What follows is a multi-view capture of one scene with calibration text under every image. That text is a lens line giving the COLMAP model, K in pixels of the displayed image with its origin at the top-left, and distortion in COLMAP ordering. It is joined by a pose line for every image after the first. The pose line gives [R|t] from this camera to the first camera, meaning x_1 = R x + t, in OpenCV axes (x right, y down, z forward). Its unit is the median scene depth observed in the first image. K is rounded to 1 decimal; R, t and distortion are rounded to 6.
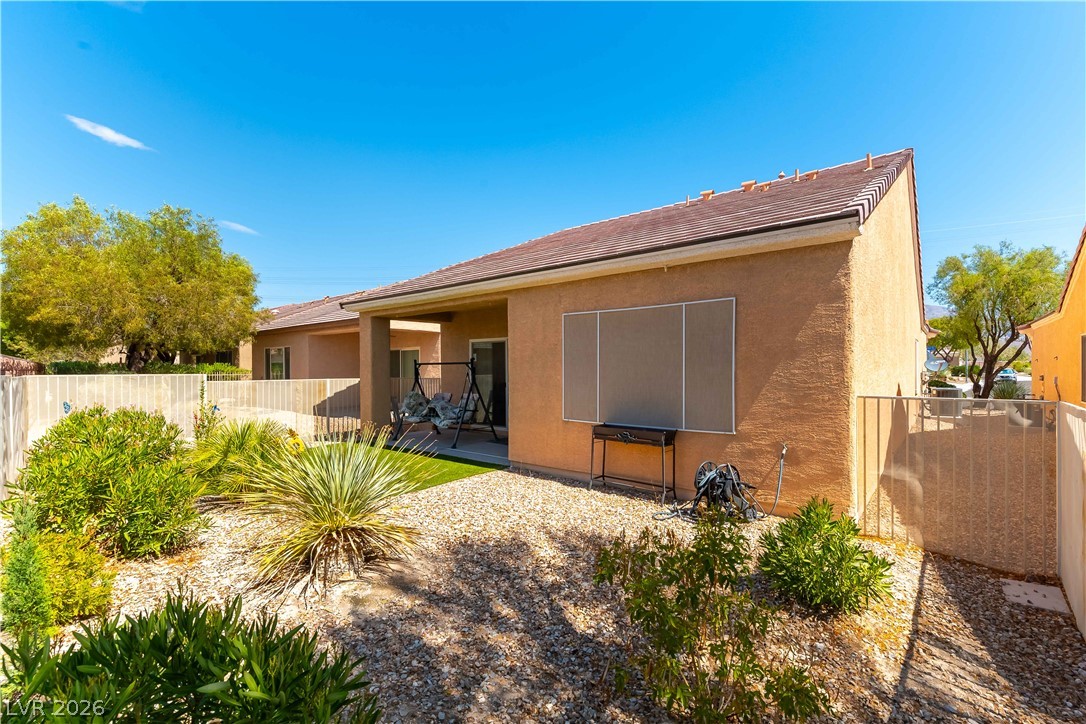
lens RADIAL K [[493.3, 0, 542.7], [0, 493.3, 365.3], [0, 0, 1]] dist [-0.009394, 0.001081]
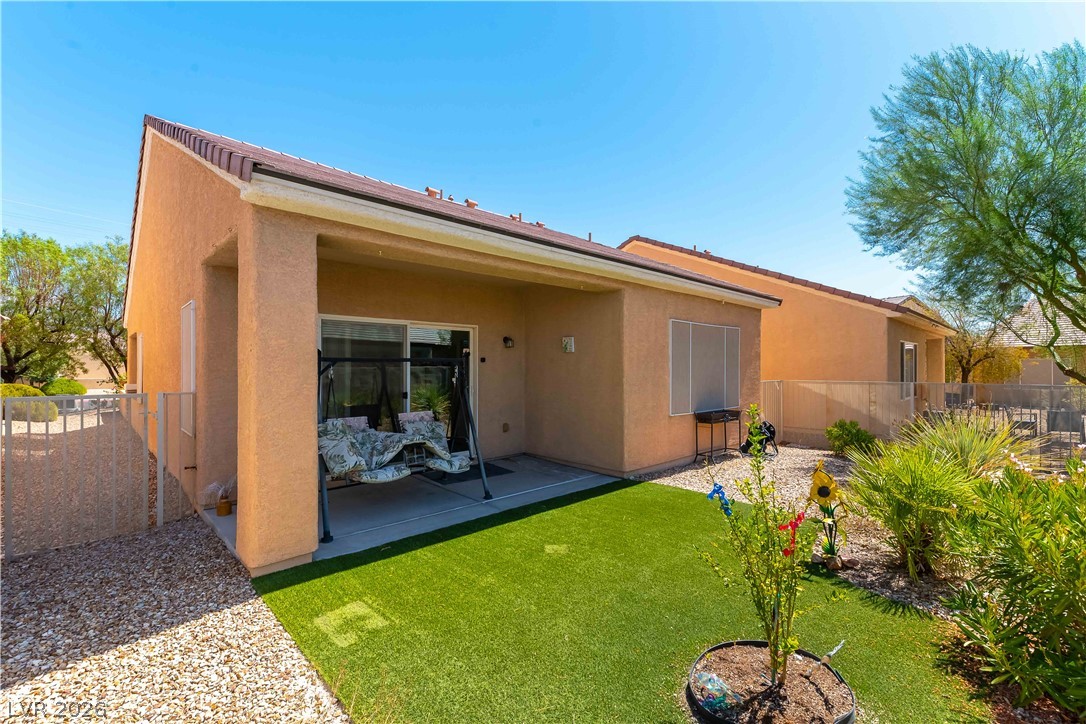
lens RADIAL K [[493.3, 0, 544.8], [0, 493.3, 366.3], [0, 0, 1]] dist [-0.009394, 0.001081]
pose [[0.074759, 0.005732, 0.997185, -0.633948], [-0.006949, 0.999962, -0.005227, 0.004979], [-0.997177, -0.006539, 0.074796, 0.705044]]
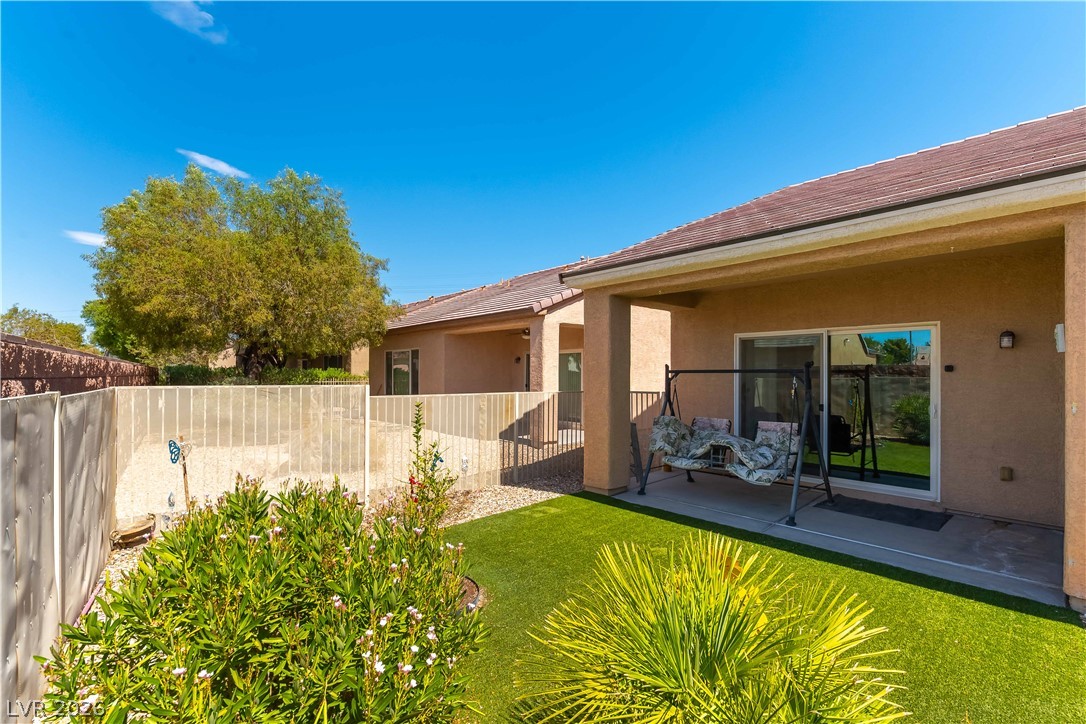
lens RADIAL K [[493.3, 0, 545.7], [0, 493.3, 368.5], [0, 0, 1]] dist [-0.009394, 0.001081]
pose [[0.990523, 0.006261, -0.137208, -0.307171], [-0.007355, 0.999945, -0.007469, 0.000022], [0.137153, 0.008407, 0.990514, 0.333193]]
